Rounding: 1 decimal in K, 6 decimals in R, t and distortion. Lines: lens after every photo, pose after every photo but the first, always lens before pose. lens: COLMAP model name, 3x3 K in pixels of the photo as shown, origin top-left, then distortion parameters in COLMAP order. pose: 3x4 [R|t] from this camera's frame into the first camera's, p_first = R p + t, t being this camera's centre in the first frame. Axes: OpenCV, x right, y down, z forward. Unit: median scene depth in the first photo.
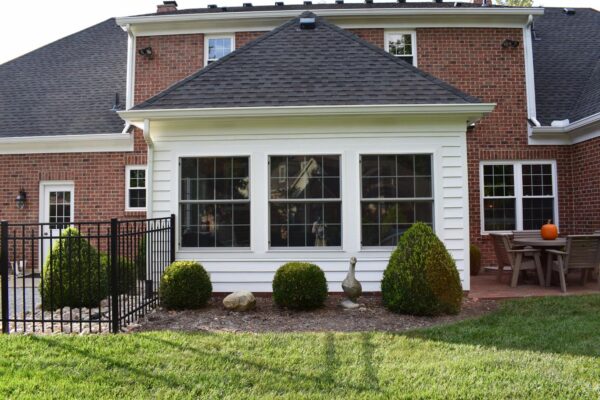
lens RADIAL K [[460.5, 0, 300.0], [0, 460.5, 200.0], [0, 0, 1]] dist [-0.044698, -0.056079]
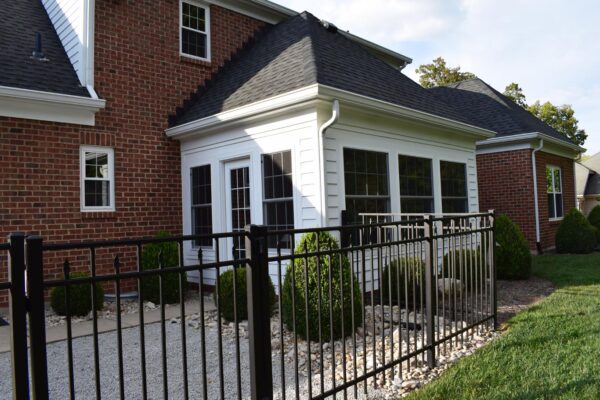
lens RADIAL K [[460.5, 0, 300.0], [0, 460.5, 200.0], [0, 0, 1]] dist [-0.044698, -0.056079]
pose [[0.676438, 0.011779, 0.736405, -0.660756], [-0.002349, 0.999902, -0.013836, 0.015516], [-0.736496, 0.007630, 0.676399, 0.297824]]
